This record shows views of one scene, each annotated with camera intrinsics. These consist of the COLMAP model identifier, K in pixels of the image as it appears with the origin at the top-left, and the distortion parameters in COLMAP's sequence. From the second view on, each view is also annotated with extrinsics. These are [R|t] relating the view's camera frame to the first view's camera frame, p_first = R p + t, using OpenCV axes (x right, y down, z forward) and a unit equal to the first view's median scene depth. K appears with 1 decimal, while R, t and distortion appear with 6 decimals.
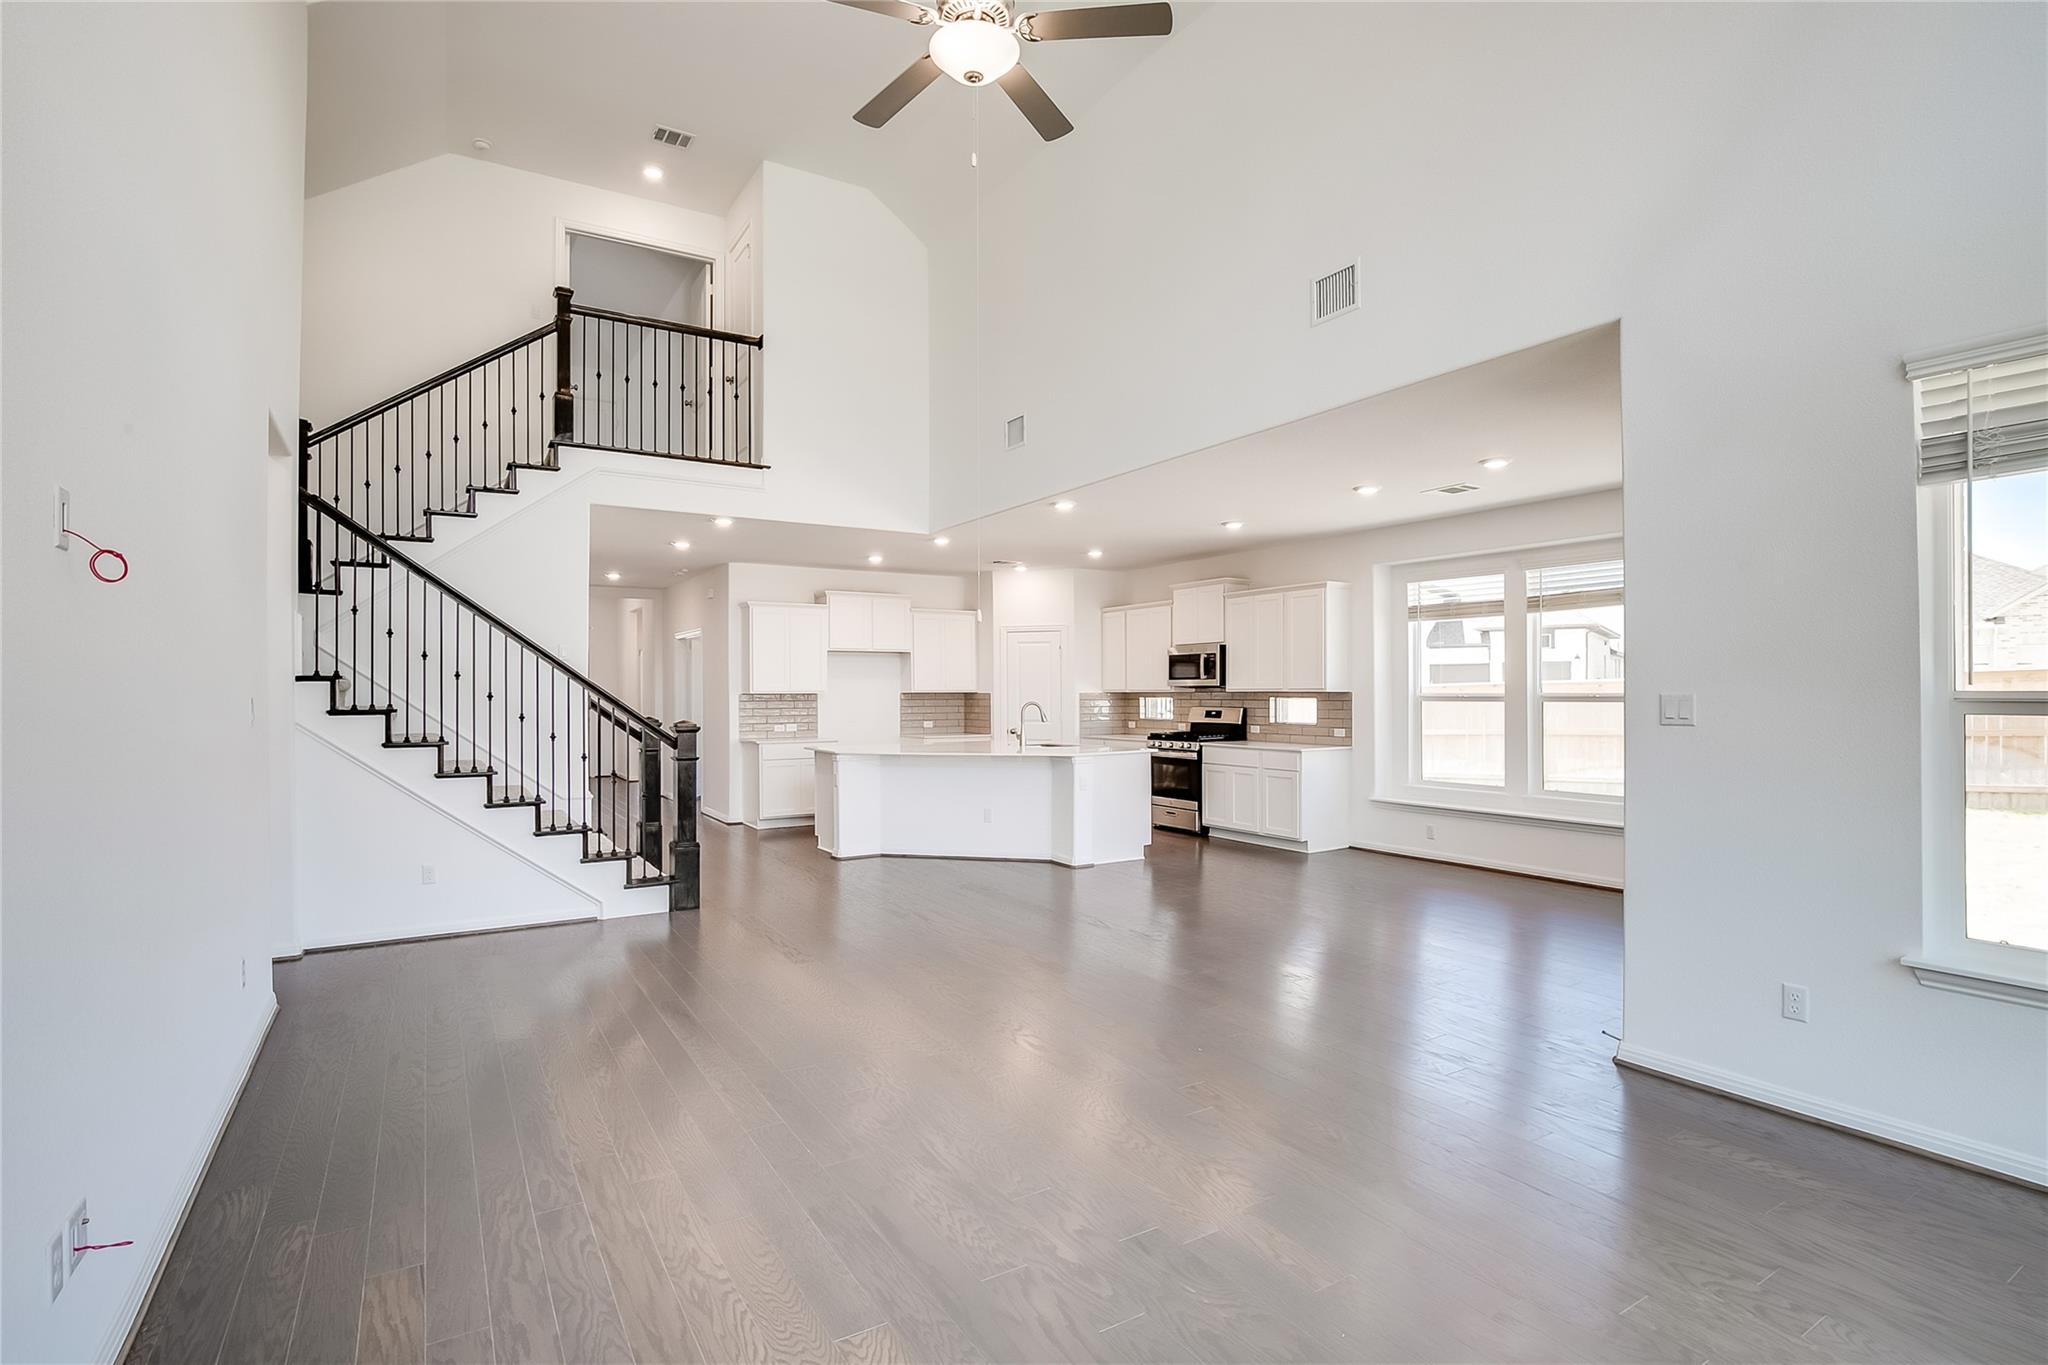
lens RADIAL K [[970.3, 0, 1026.0], [0, 970.3, 692.9], [0, 0, 1]] dist [-0.025984, -0.001226]
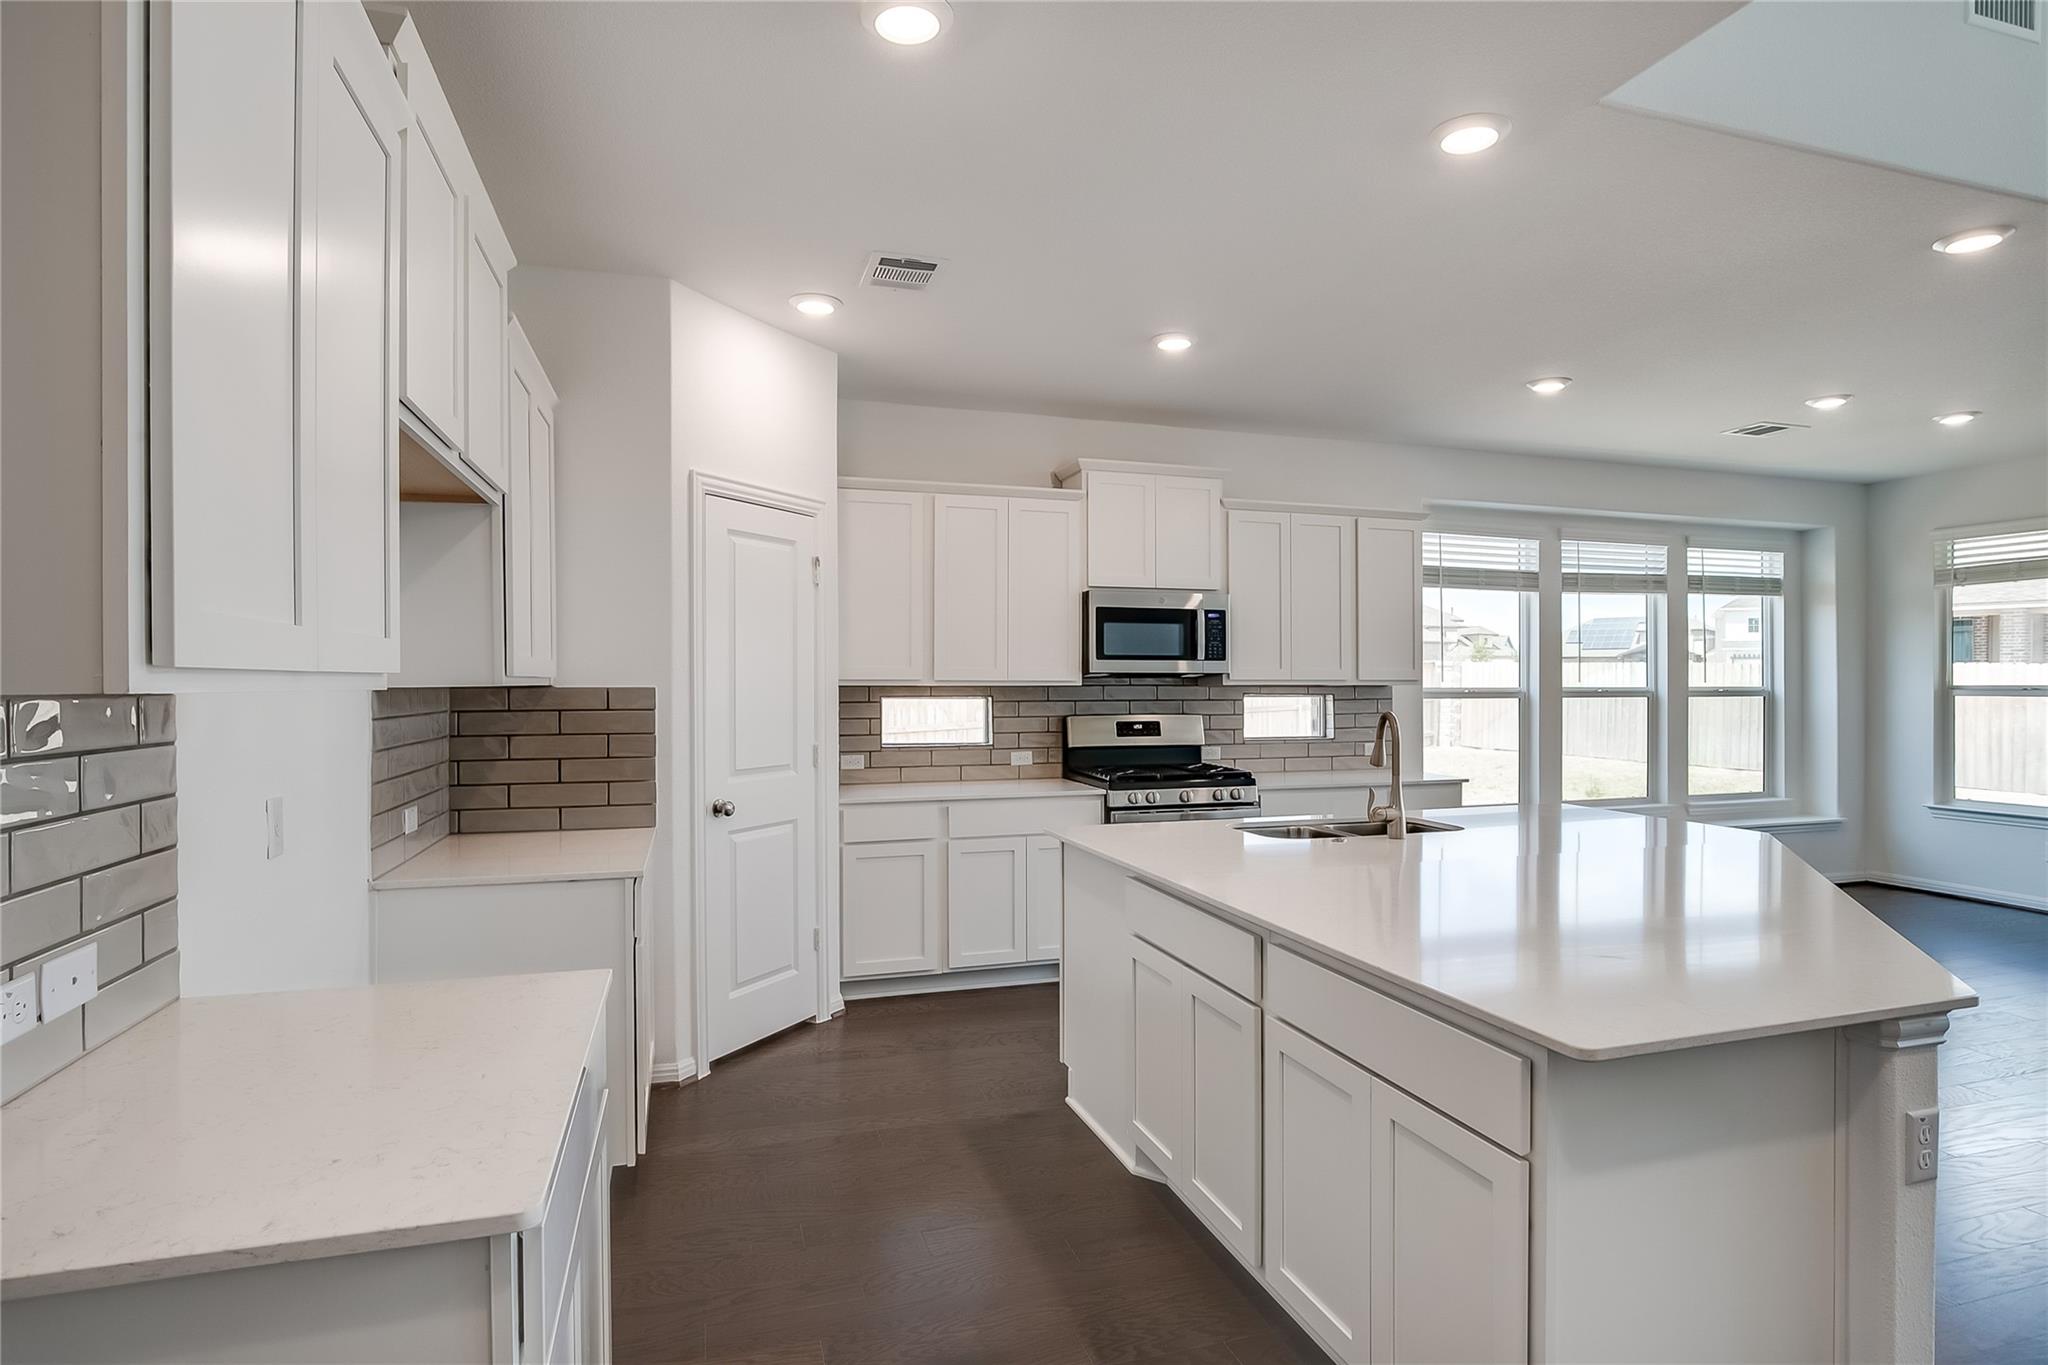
lens RADIAL K [[1050.8, 0, 1024.5], [0, 1050.8, 693.4], [0, 0, 1]] dist [-0.025561, 0.004547]
pose [[0.259299, -0.005026, 0.965784, -0.384228], [0.000858, 0.999987, 0.004974, 0.000416], [-0.965797, -0.000461, 0.259300, 0.983643]]
